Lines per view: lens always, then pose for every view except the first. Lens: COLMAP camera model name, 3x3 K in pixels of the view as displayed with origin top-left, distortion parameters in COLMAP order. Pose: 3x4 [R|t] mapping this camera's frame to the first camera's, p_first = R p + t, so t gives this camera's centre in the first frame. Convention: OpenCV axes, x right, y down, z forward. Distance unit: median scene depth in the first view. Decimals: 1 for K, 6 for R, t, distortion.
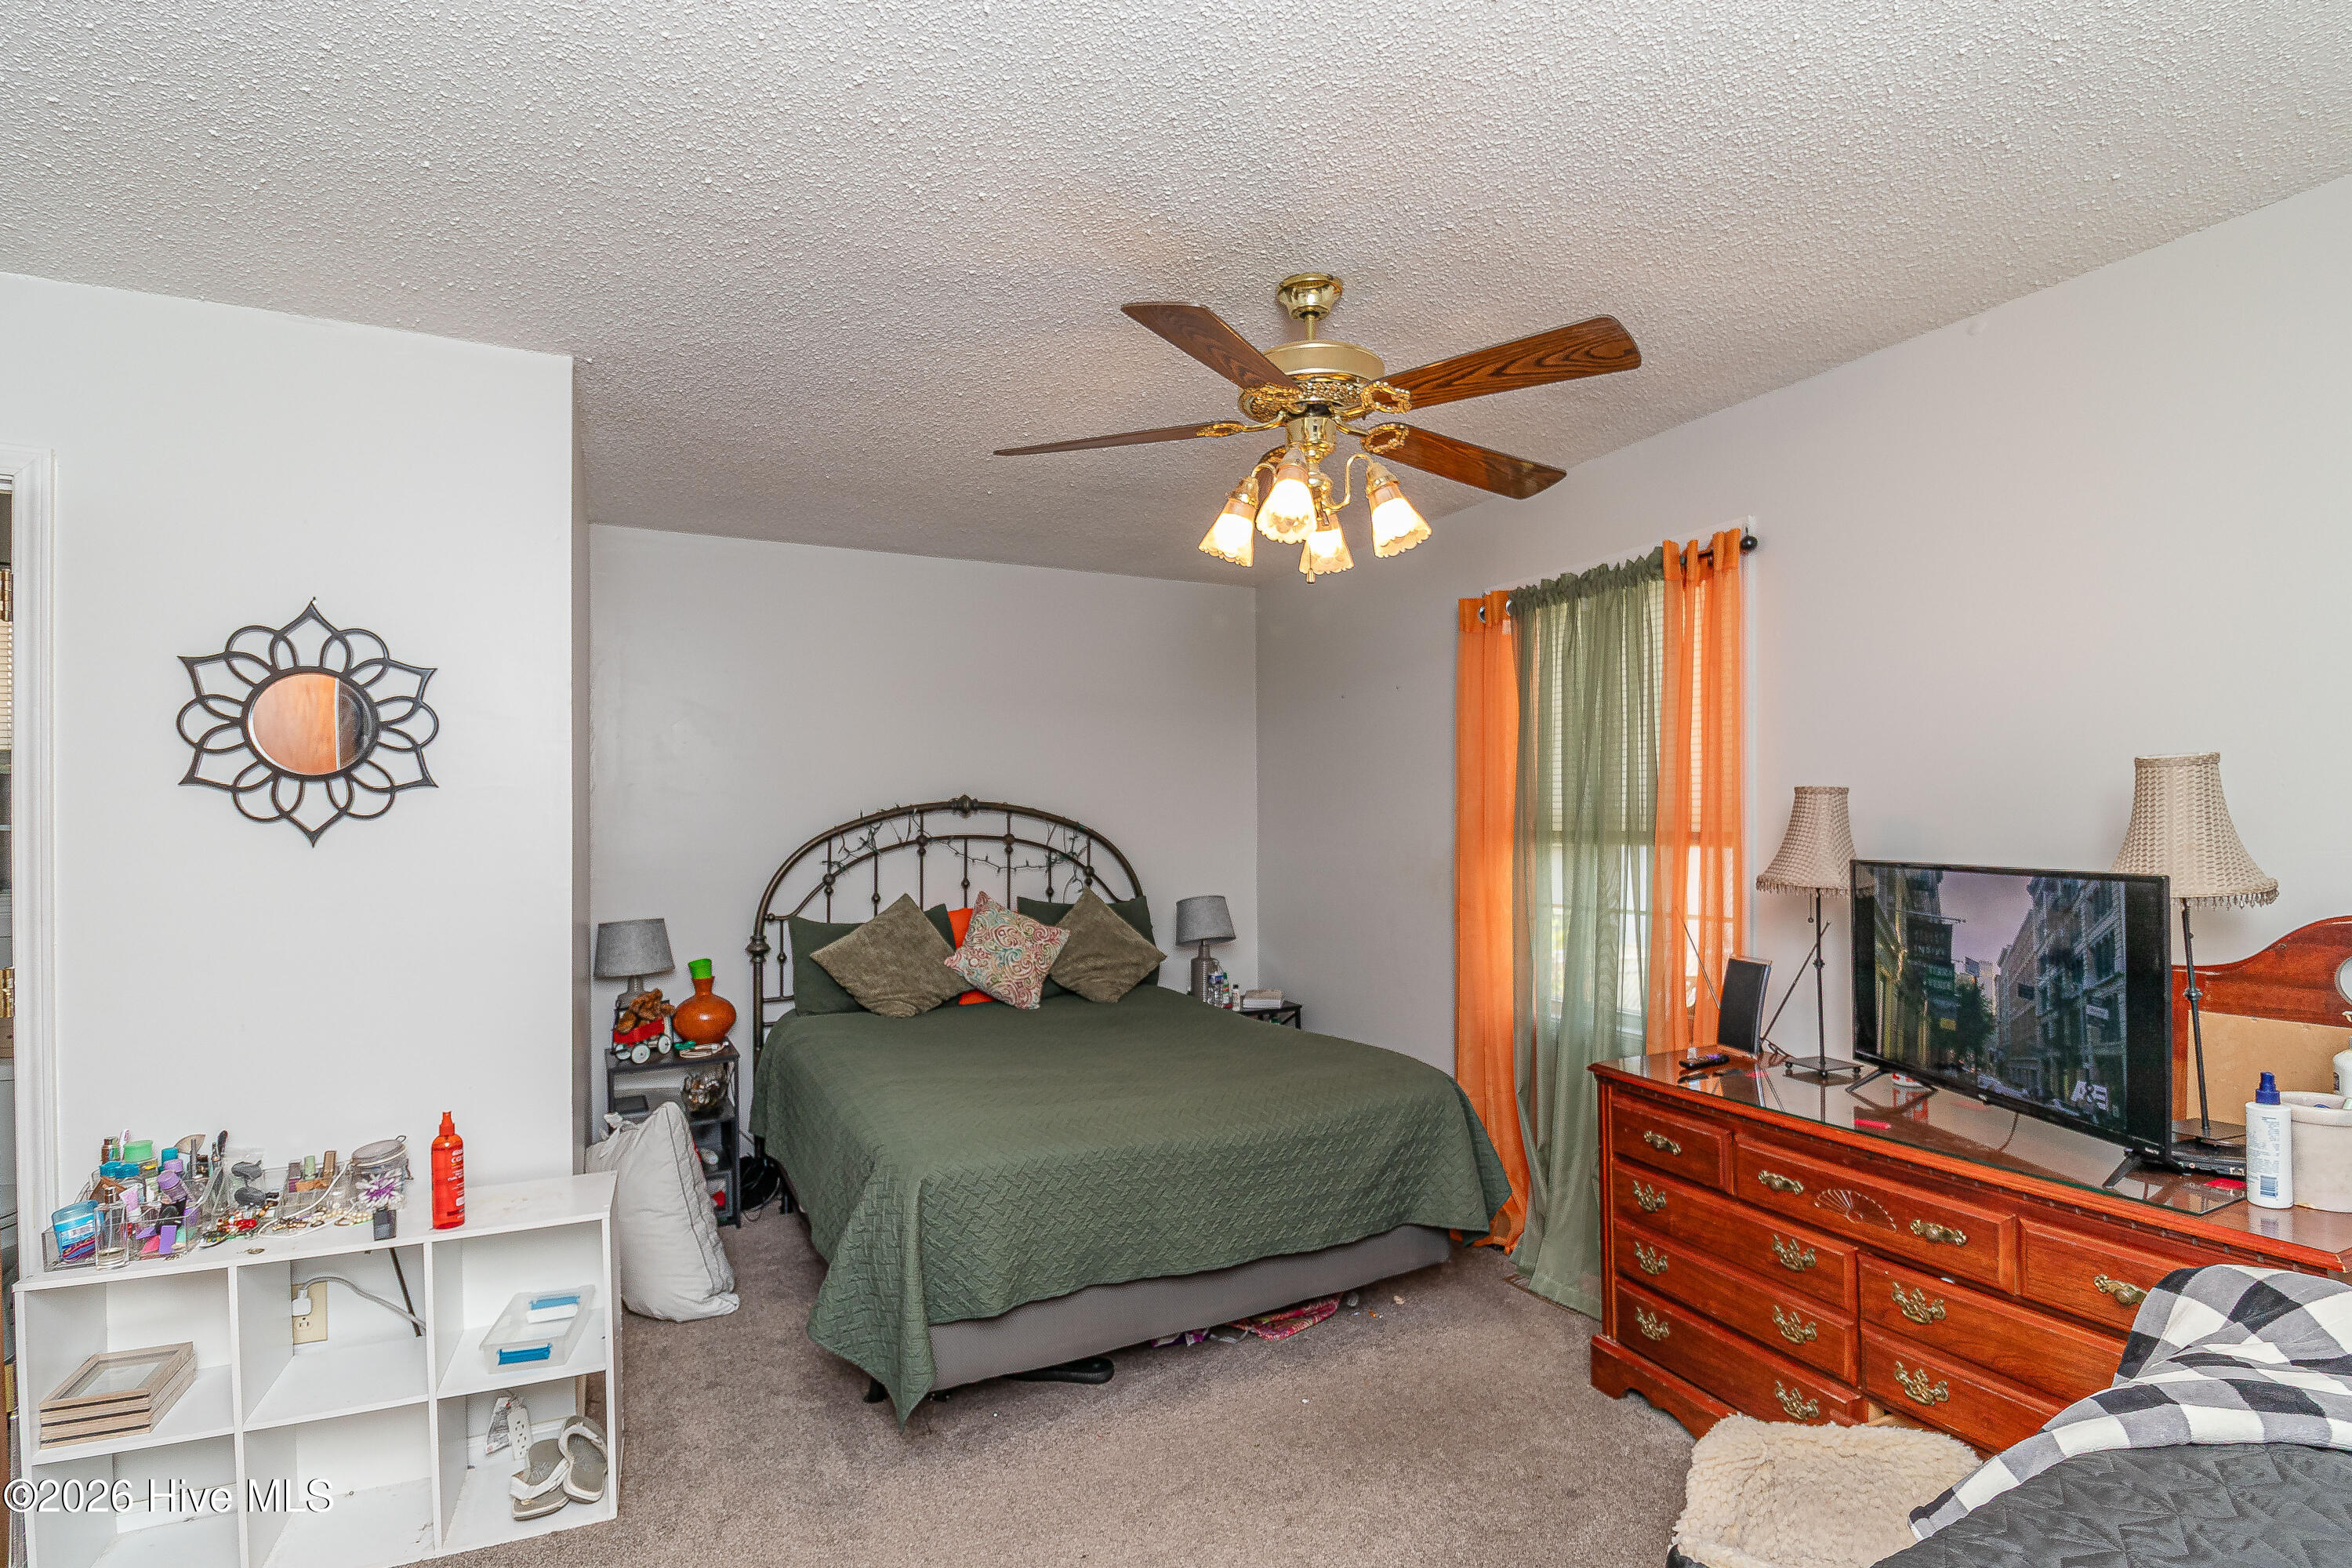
lens RADIAL K [[1138.0, 0, 1168.1], [0, 1138.0, 785.7], [0, 0, 1]] dist [0.005603, -0.008167]
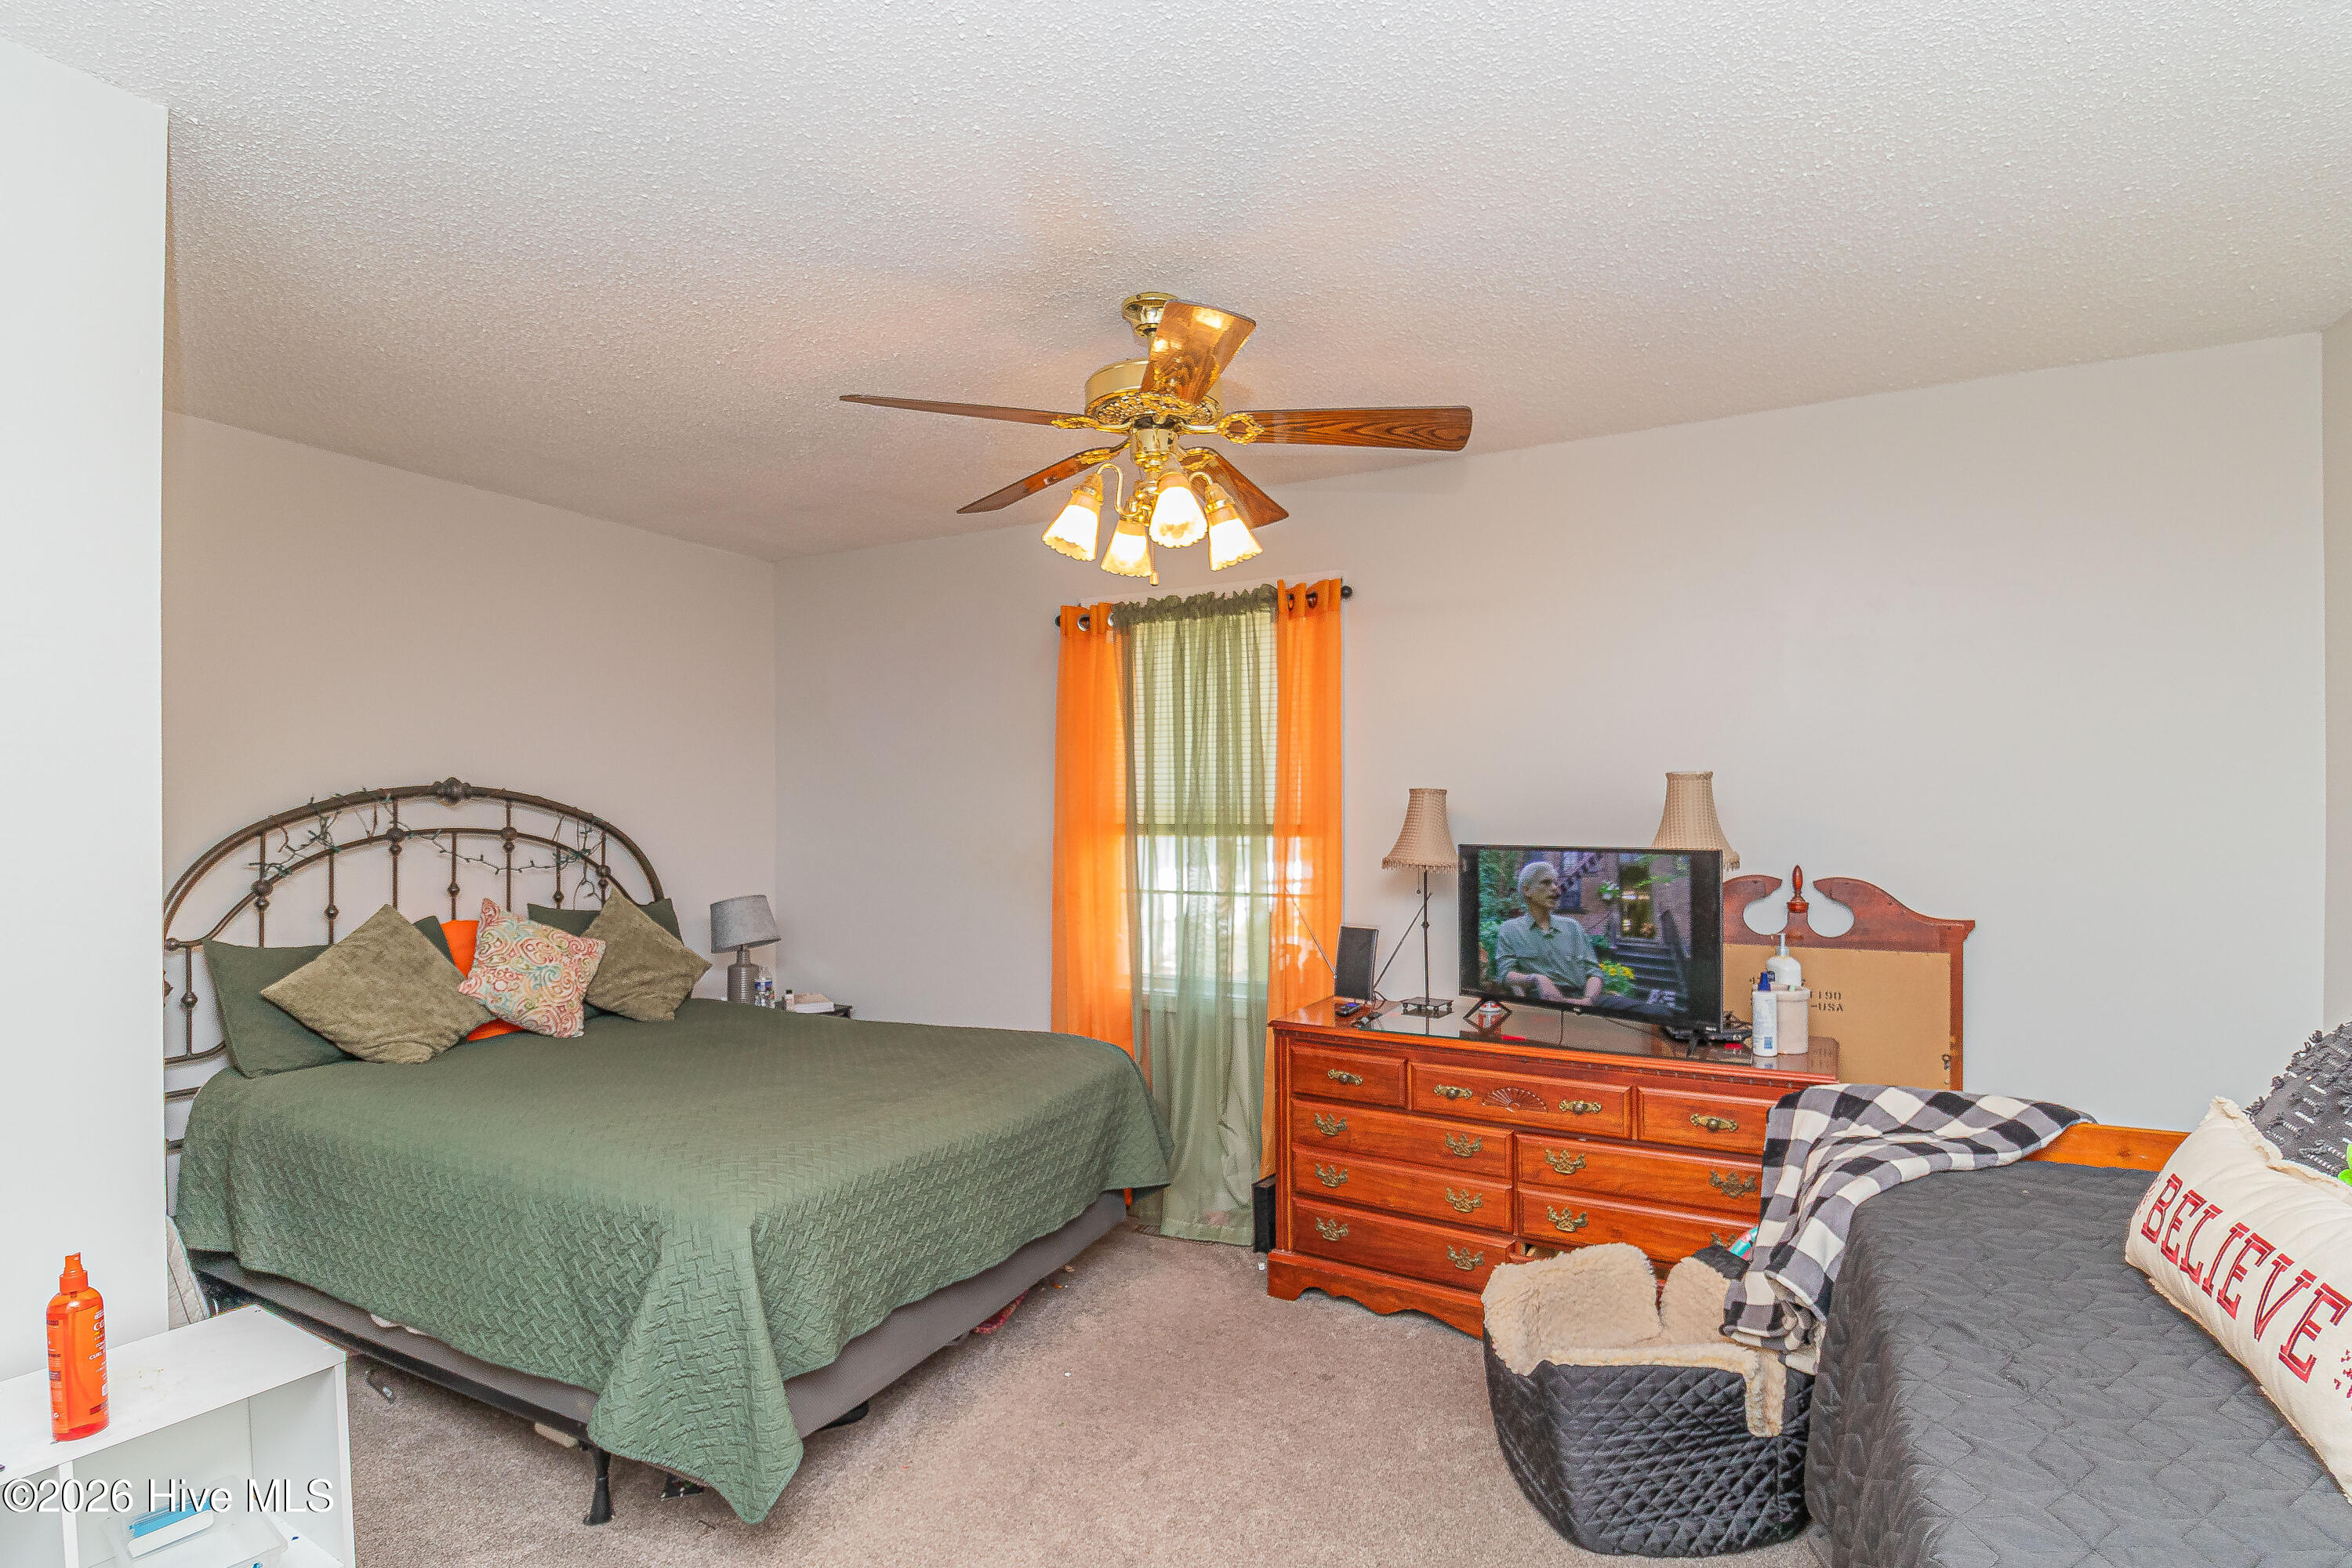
lens RADIAL K [[1138.0, 0, 1177.1], [0, 1138.0, 785.6], [0, 0, 1]] dist [0.005603, -0.008167]
pose [[0.815188, 0.022482, 0.578760, -0.374878], [-0.022851, 0.999717, -0.006649, 0.011921], [-0.578745, -0.007805, 0.815471, 0.099291]]
